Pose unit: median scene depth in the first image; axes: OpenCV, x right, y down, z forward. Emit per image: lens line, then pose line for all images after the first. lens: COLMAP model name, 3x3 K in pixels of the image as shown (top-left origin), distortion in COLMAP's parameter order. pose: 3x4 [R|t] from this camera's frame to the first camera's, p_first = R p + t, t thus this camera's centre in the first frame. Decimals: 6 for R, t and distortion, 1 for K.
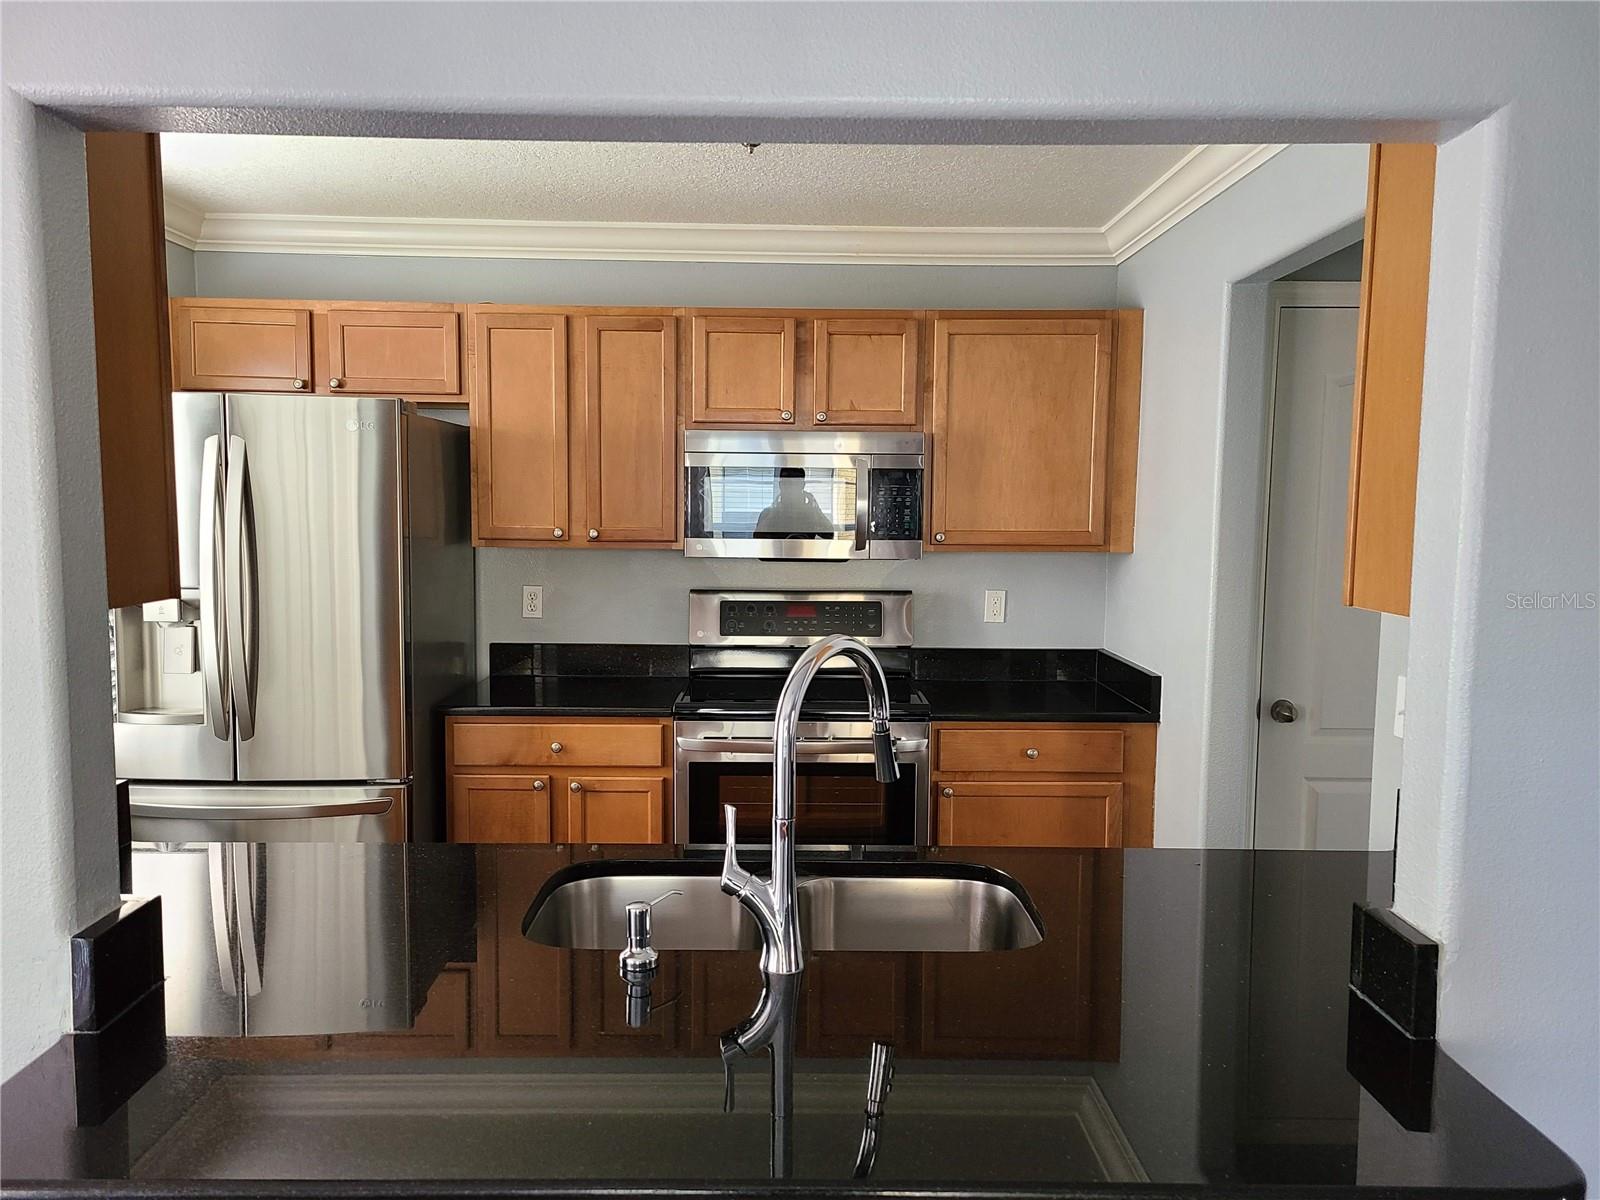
lens RADIAL K [[1261.9, 0, 795.7], [0, 1261.9, 623.3], [0, 0, 1]] dist [0.059881, -0.004912]
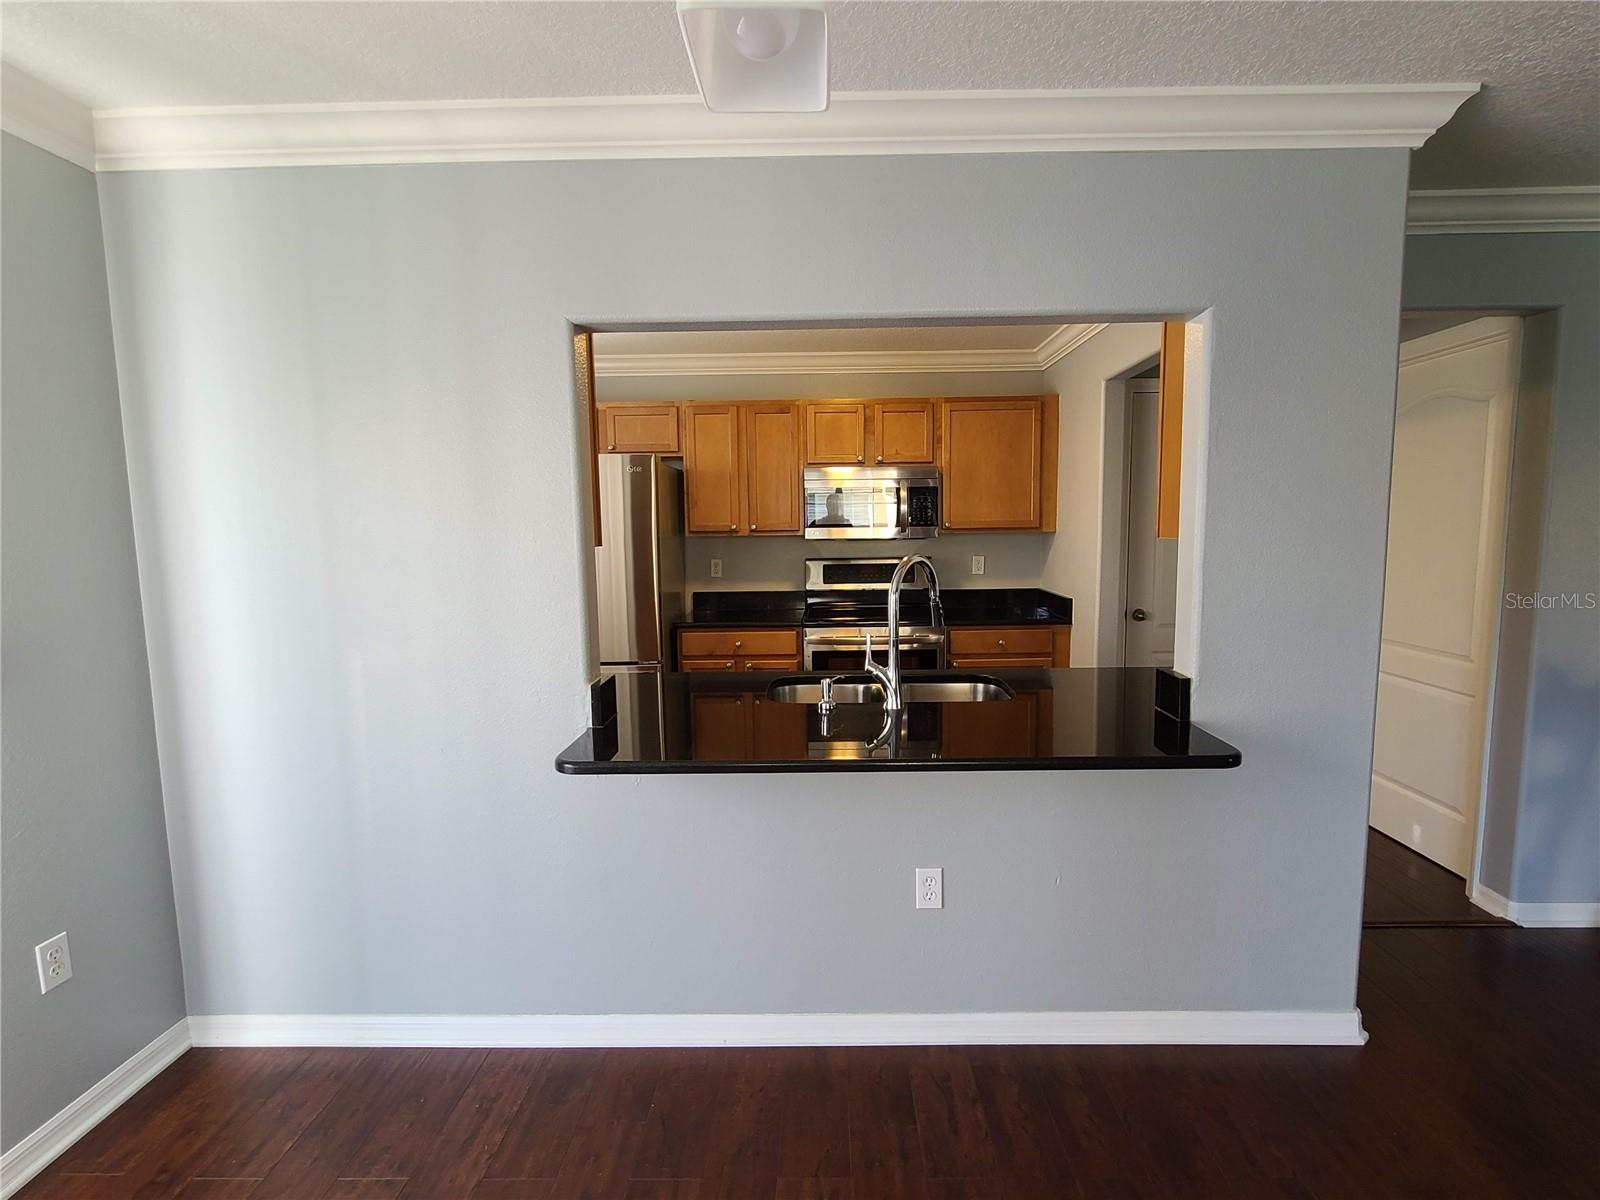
lens RADIAL K [[858.1, 0, 810.7], [0, 858.1, 625.4], [0, 0, 1]] dist [-0.001195, -0.000444]
pose [[0.999547, -0.020341, -0.022199, -0.055801], [0.020723, 0.999639, 0.017103, 0.049826], [0.021843, -0.017555, 0.999607, -0.220935]]
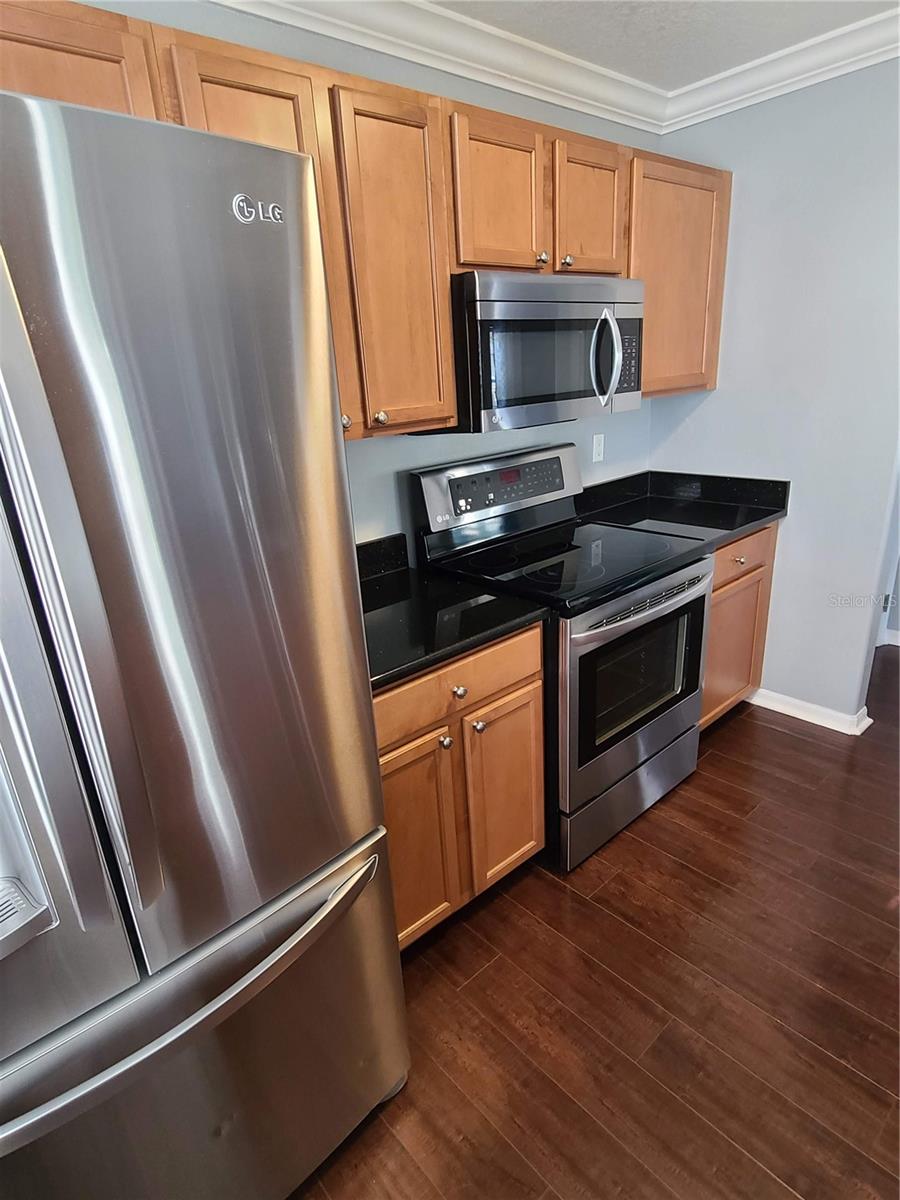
lens RADIAL K [[643.6, 0, 450.1], [0, 643.6, 614.1], [0, 0, 1]] dist [-0.001195, -0.000444]
pose [[0.758309, -0.285663, 0.585973, -0.406251], [0.143632, 0.950001, 0.277252, -0.061524], [-0.635875, -0.126079, 0.761424, 0.676523]]
